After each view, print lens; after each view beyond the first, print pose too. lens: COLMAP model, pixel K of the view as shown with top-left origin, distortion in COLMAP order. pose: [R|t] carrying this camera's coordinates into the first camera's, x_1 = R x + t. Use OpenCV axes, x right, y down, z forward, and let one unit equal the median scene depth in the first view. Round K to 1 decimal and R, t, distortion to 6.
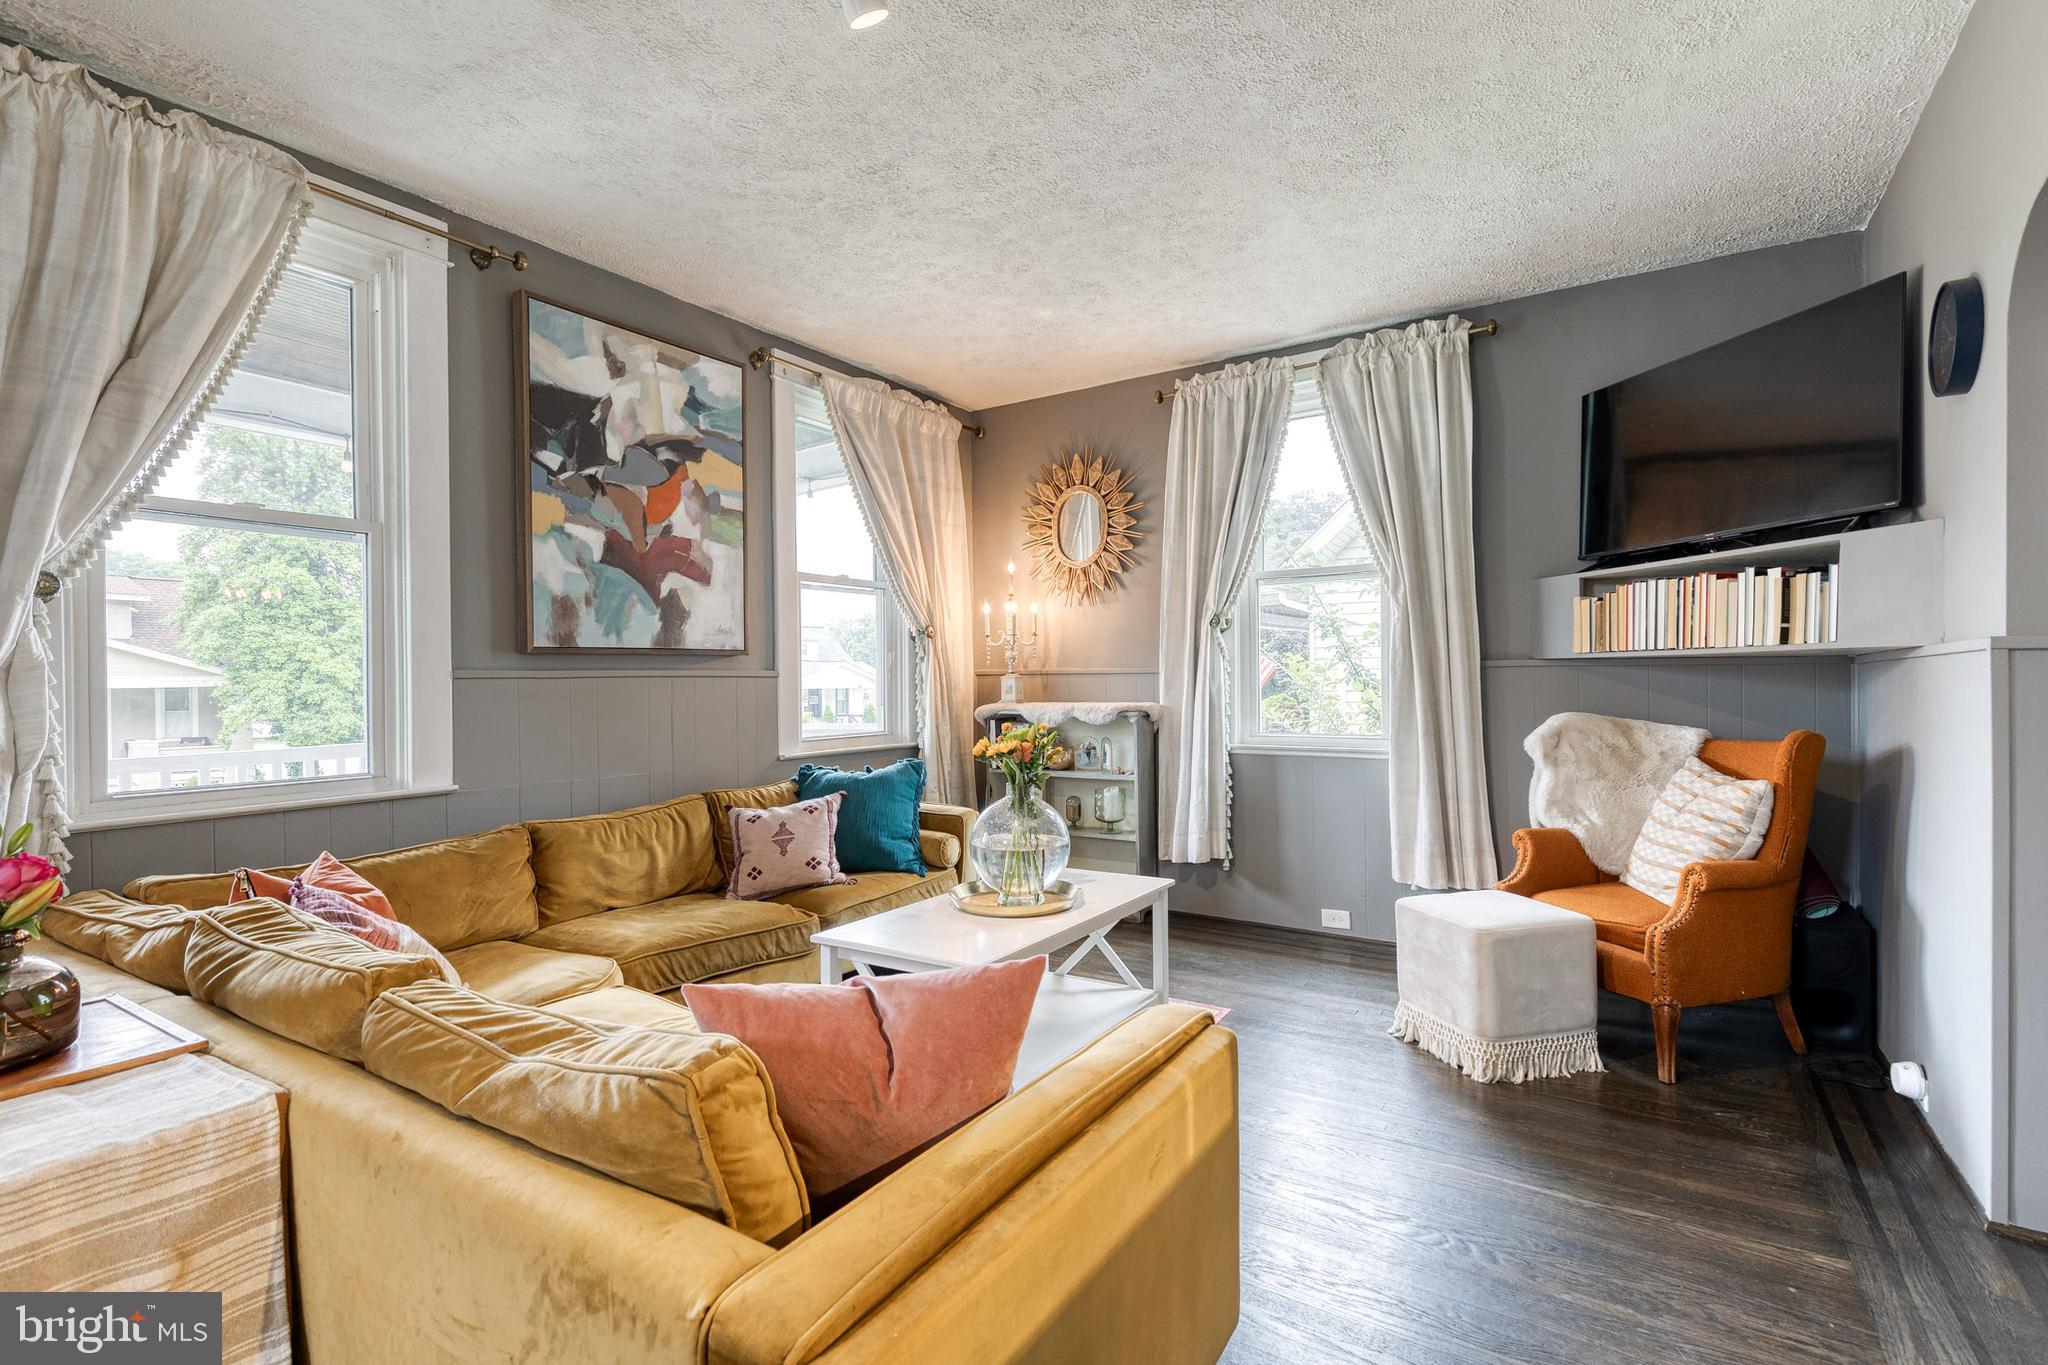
lens RADIAL K [[941.2, 0, 1048.9], [0, 941.2, 683.2], [0, 0, 1]] dist [0.012456, -0.002012]
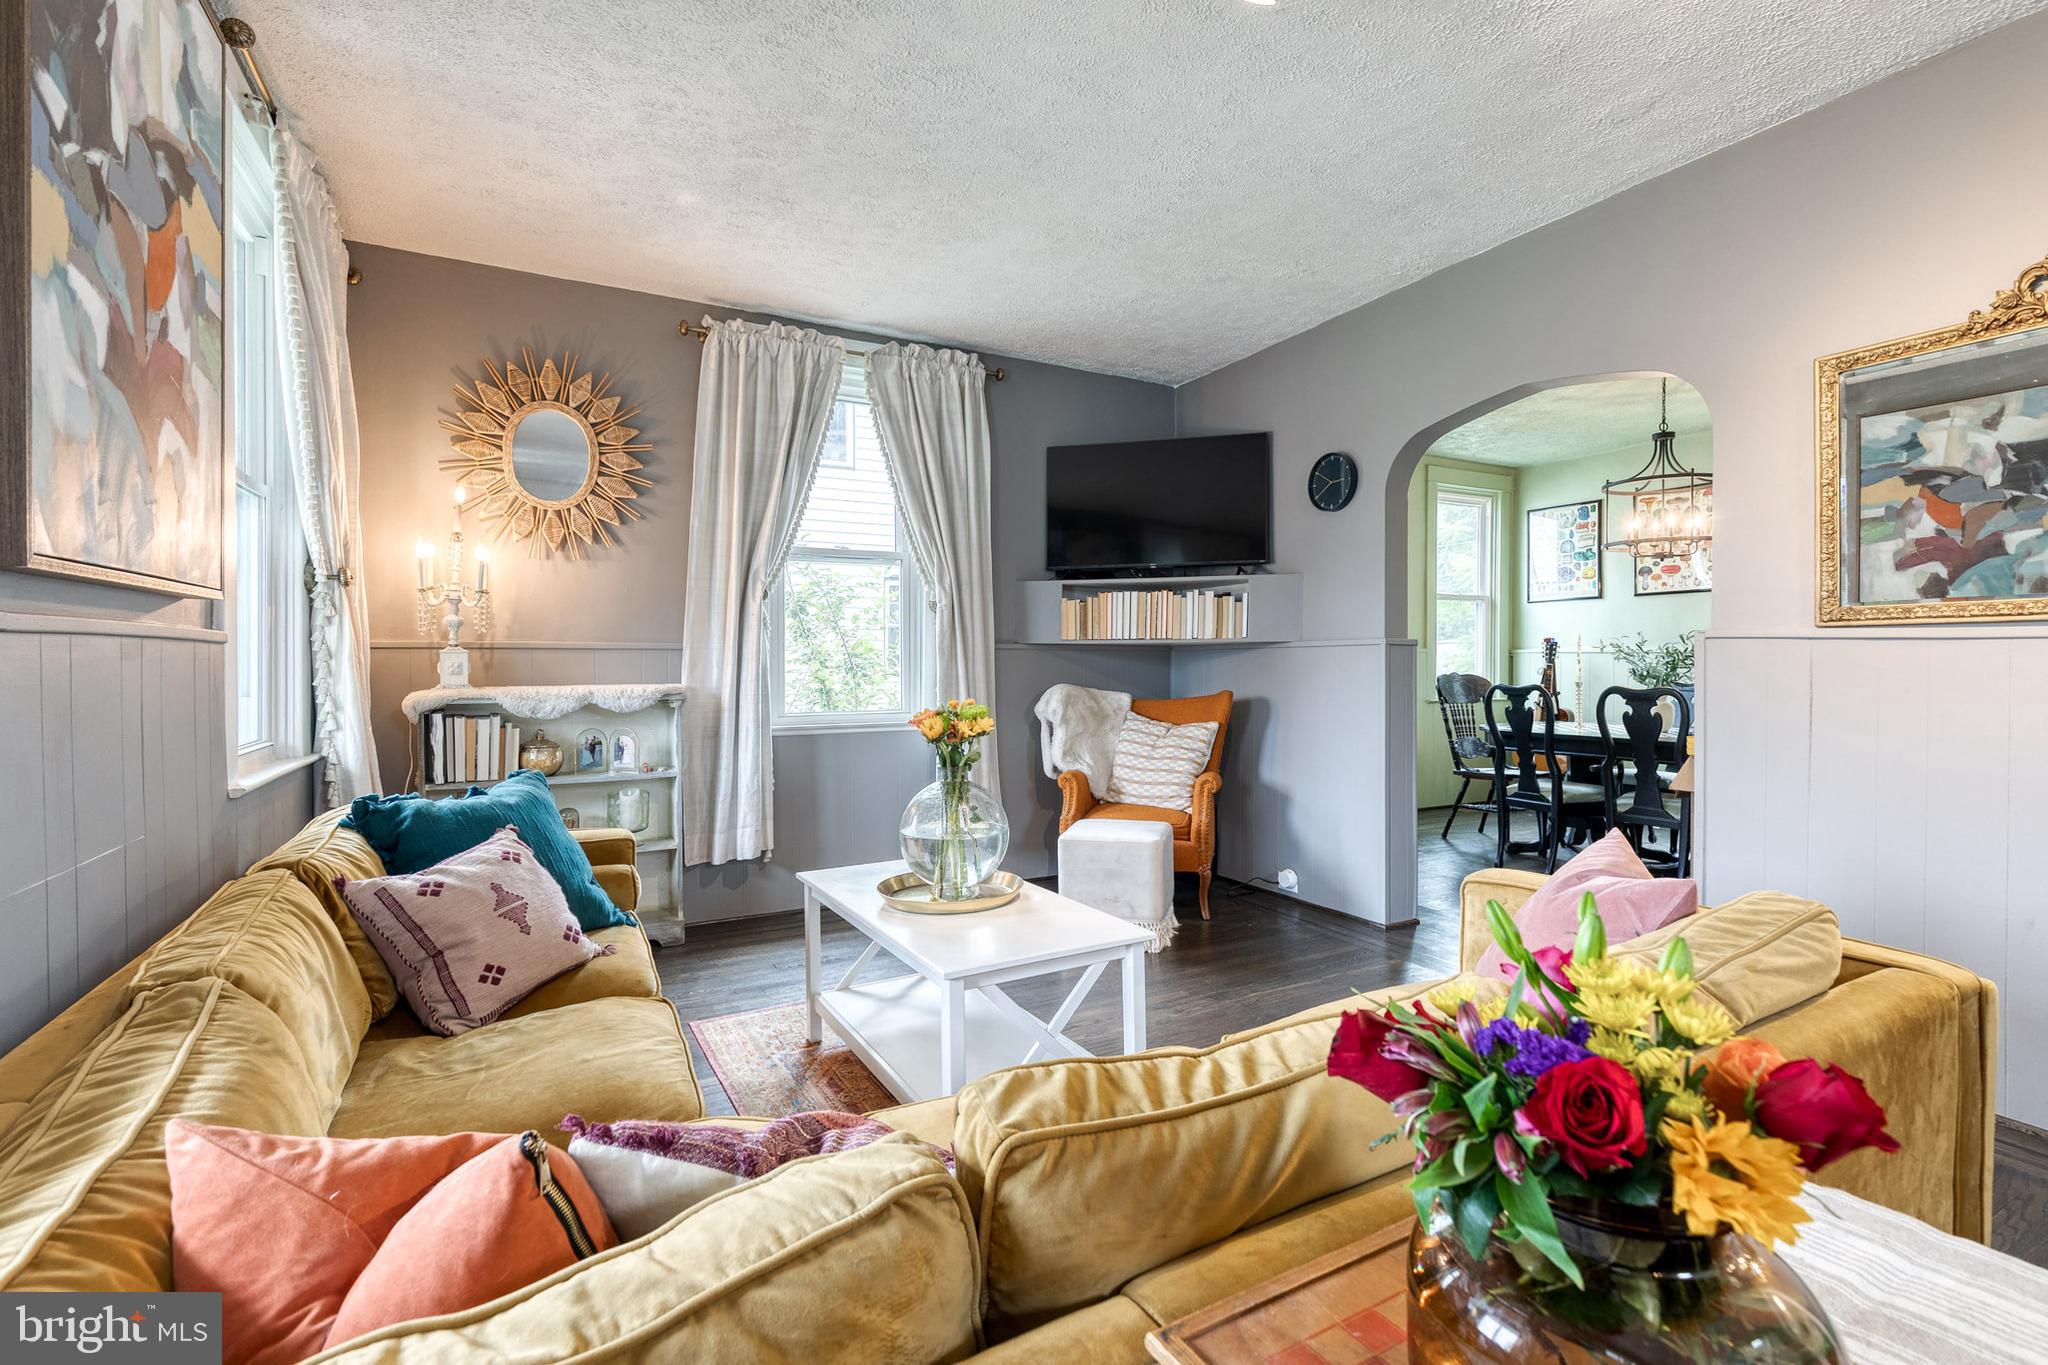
lens RADIAL K [[941.2, 0, 1058.7], [0, 941.2, 669.5], [0, 0, 1]] dist [0.012456, -0.002012]
pose [[0.464654, -0.001005, 0.885492, -0.608282], [0.000047, 0.999999, 0.001110, 0.008622], [-0.885492, -0.000475, 0.464654, 0.370799]]
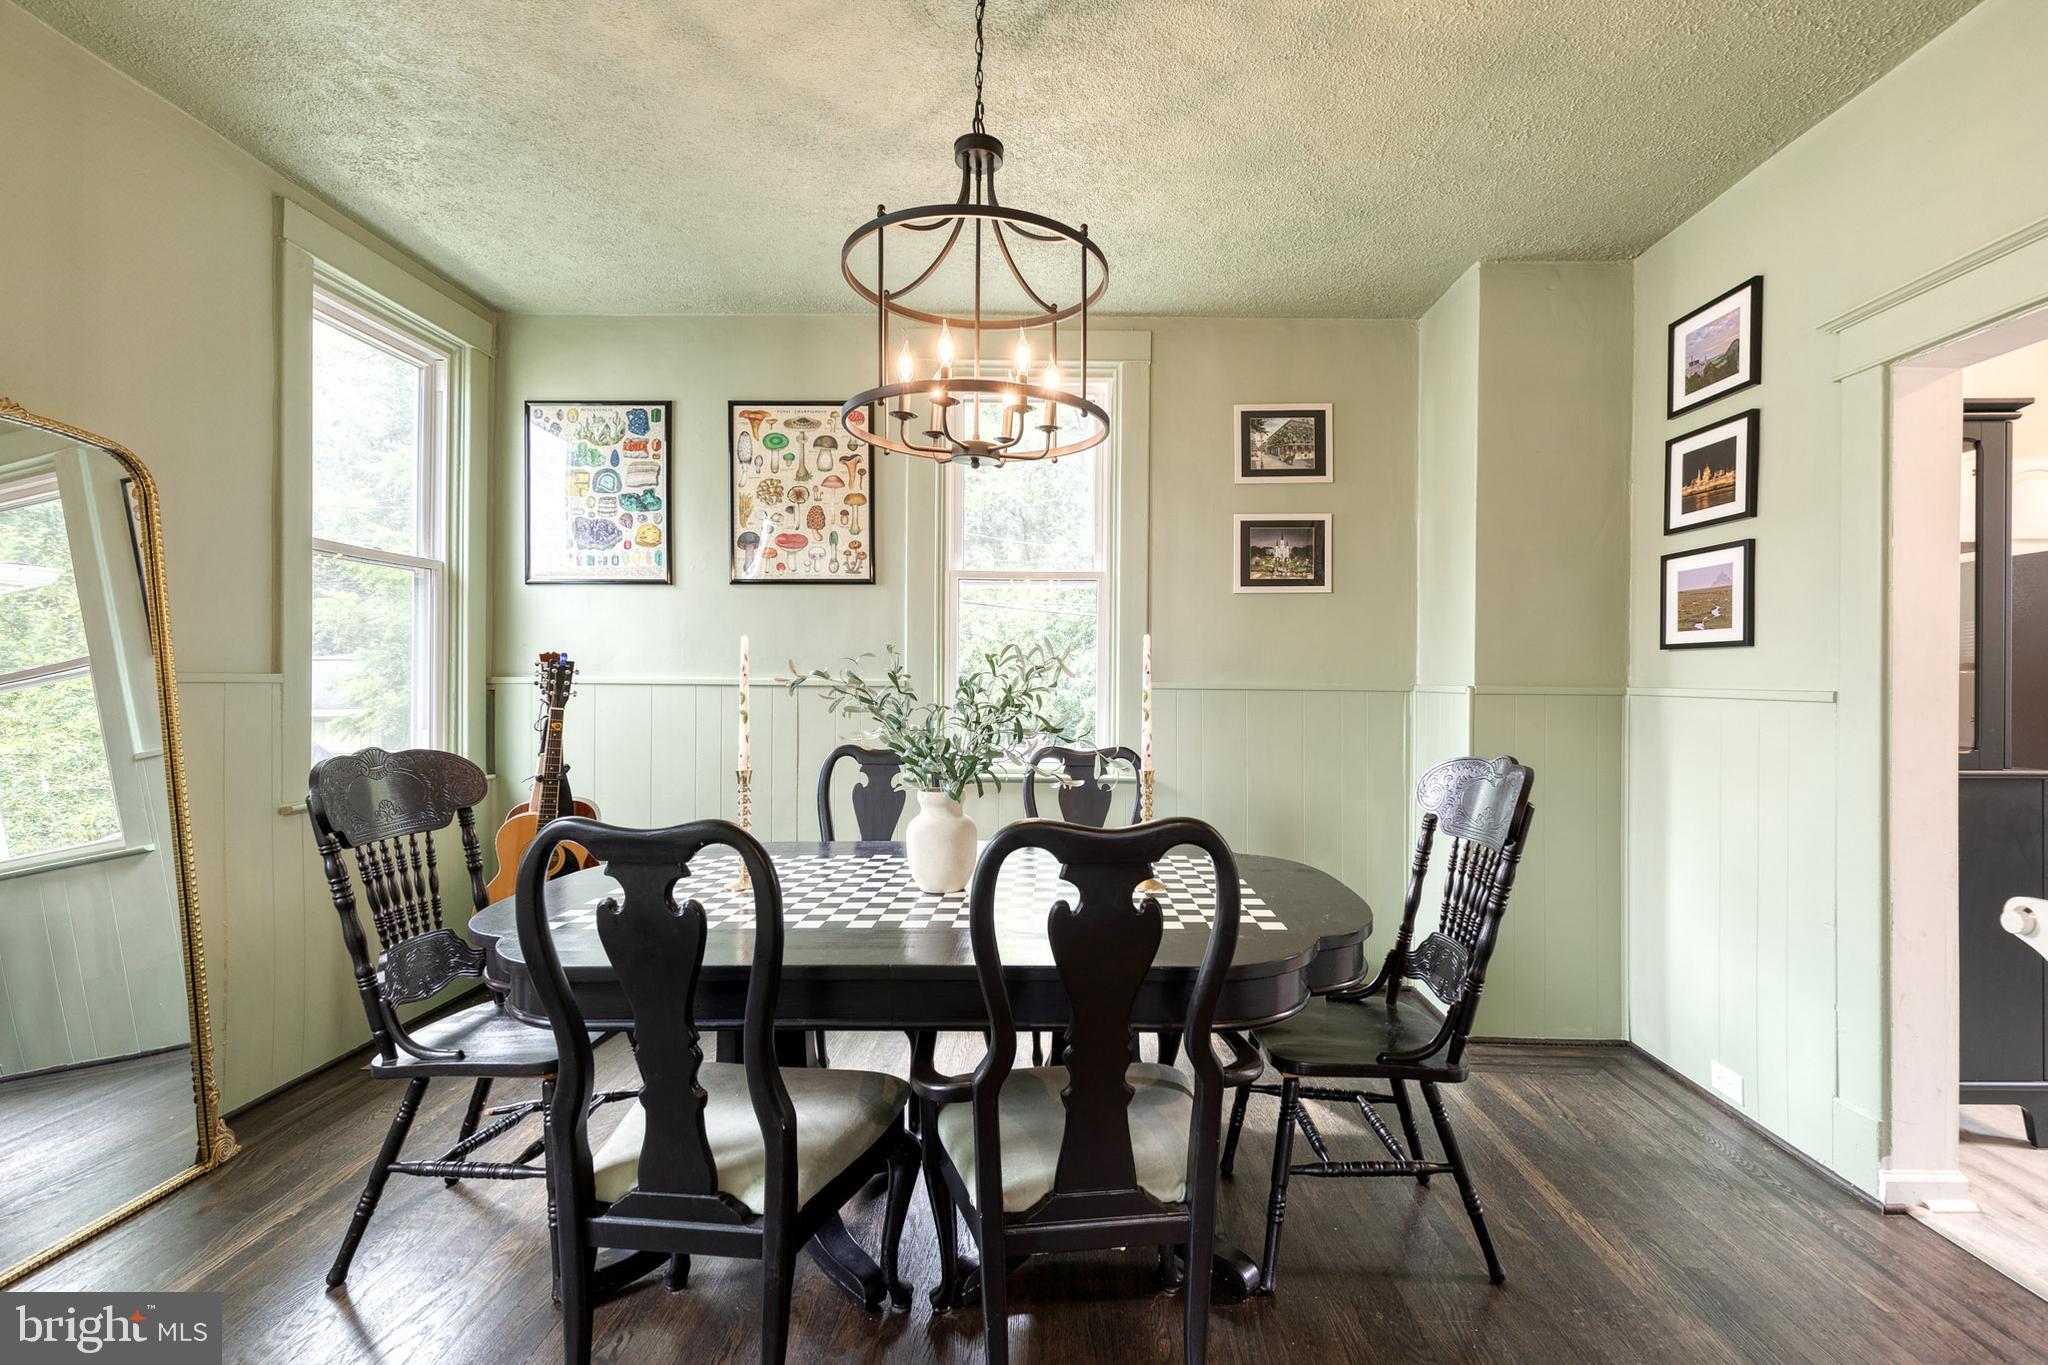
lens RADIAL K [[941.2, 0, 1043.1], [0, 941.2, 688.9], [0, 0, 1]] dist [0.012456, -0.002012]
pose [[-0.523449, -0.002548, 0.852053, 0.523541], [-0.001241, 0.999997, 0.002228, -0.021726], [-0.852056, 0.000109, -0.523451, 0.483097]]
